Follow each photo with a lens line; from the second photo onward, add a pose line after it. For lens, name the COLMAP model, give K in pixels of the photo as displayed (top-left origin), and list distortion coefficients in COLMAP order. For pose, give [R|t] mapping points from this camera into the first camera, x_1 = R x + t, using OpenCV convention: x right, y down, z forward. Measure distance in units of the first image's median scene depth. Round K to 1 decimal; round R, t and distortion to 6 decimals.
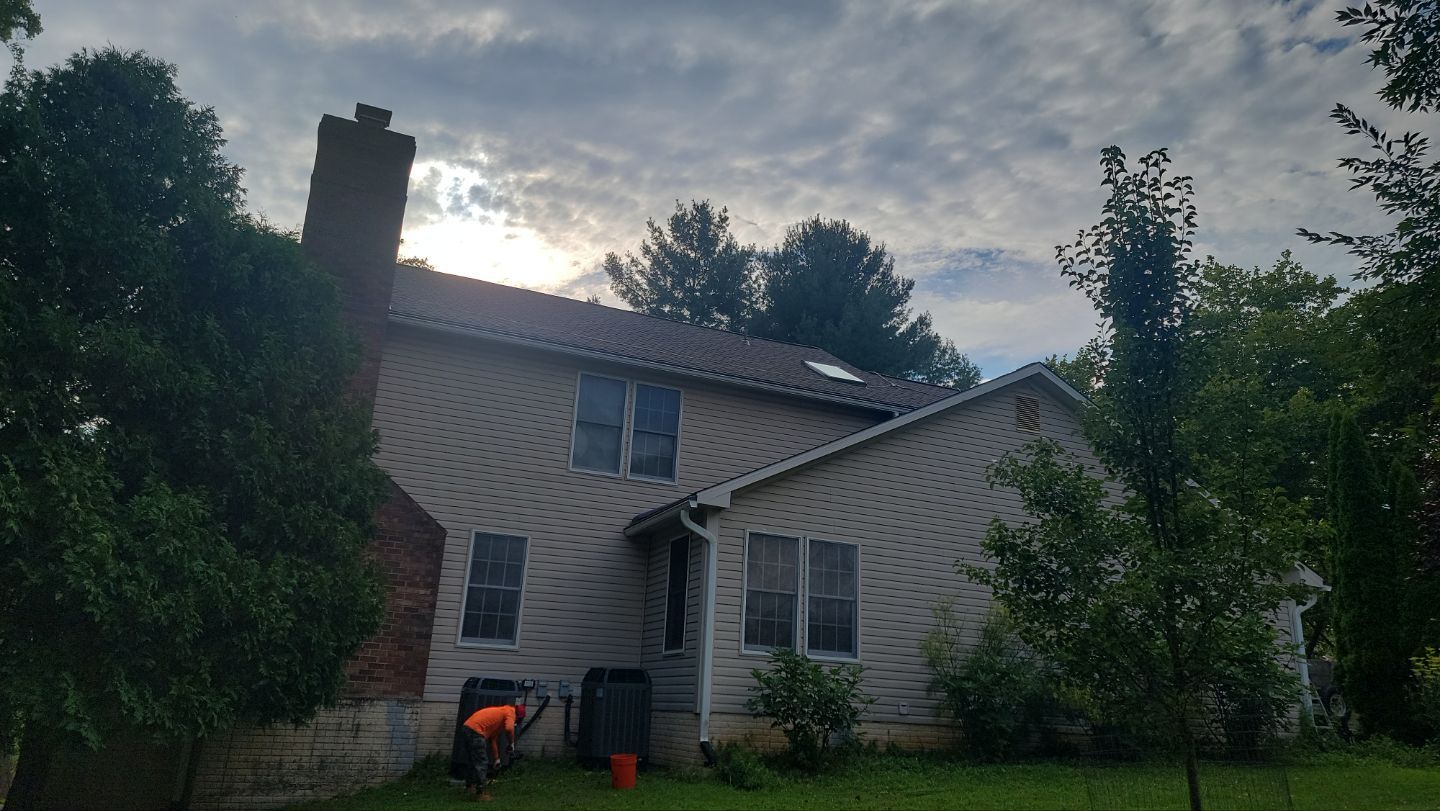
lens RADIAL K [[984.7, 0, 719.4], [0, 984.7, 417.0], [0, 0, 1]] dist [0.086351, -0.075000]
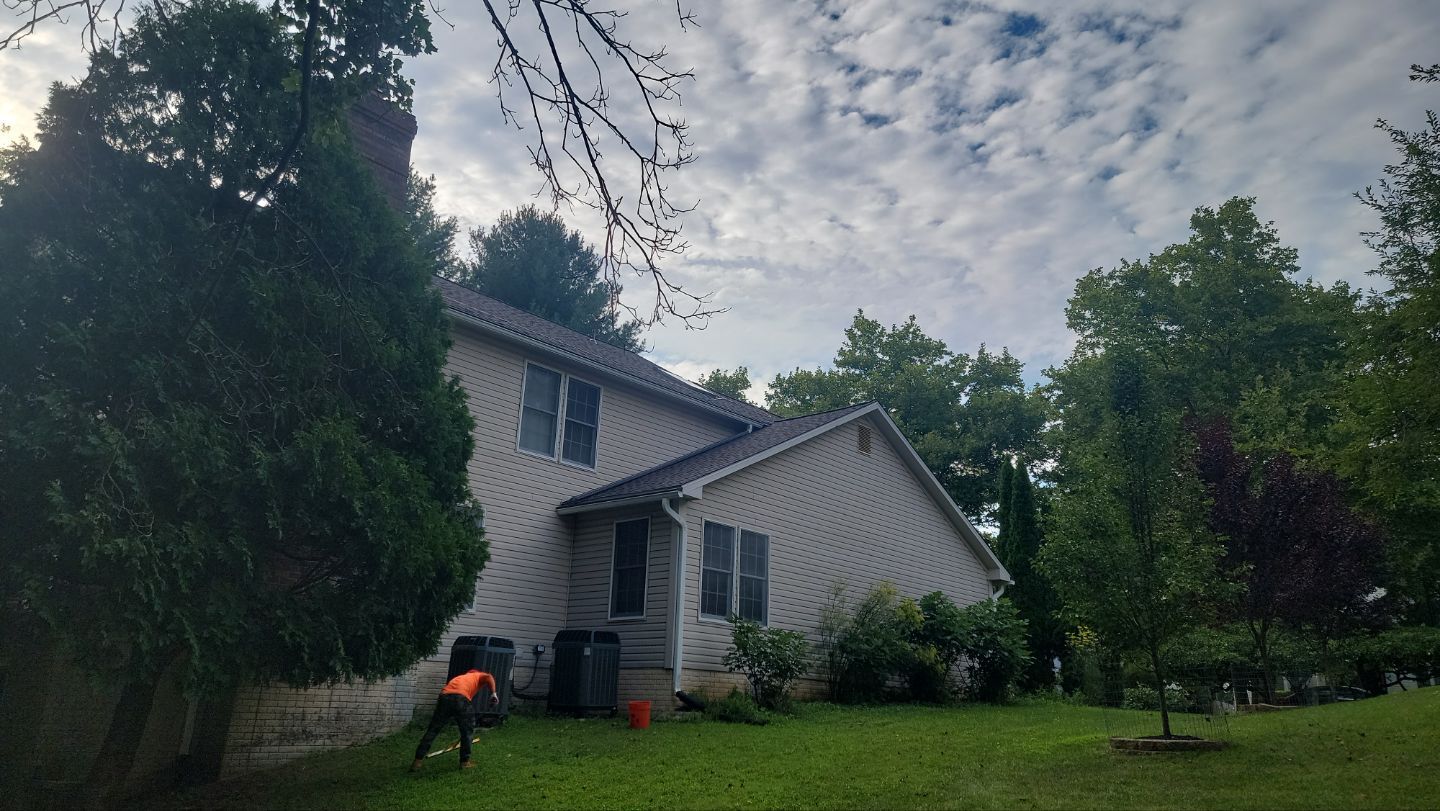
lens RADIAL K [[1001.2, 0, 727.2], [0, 1001.2, 423.1], [0, 0, 1]] dist [0.091594, -0.081766]
pose [[0.898480, 0.105784, 0.426079, -0.416982], [-0.116963, 0.993136, 0.000074, -0.003532], [-0.423147, -0.049902, 0.904686, -0.095271]]
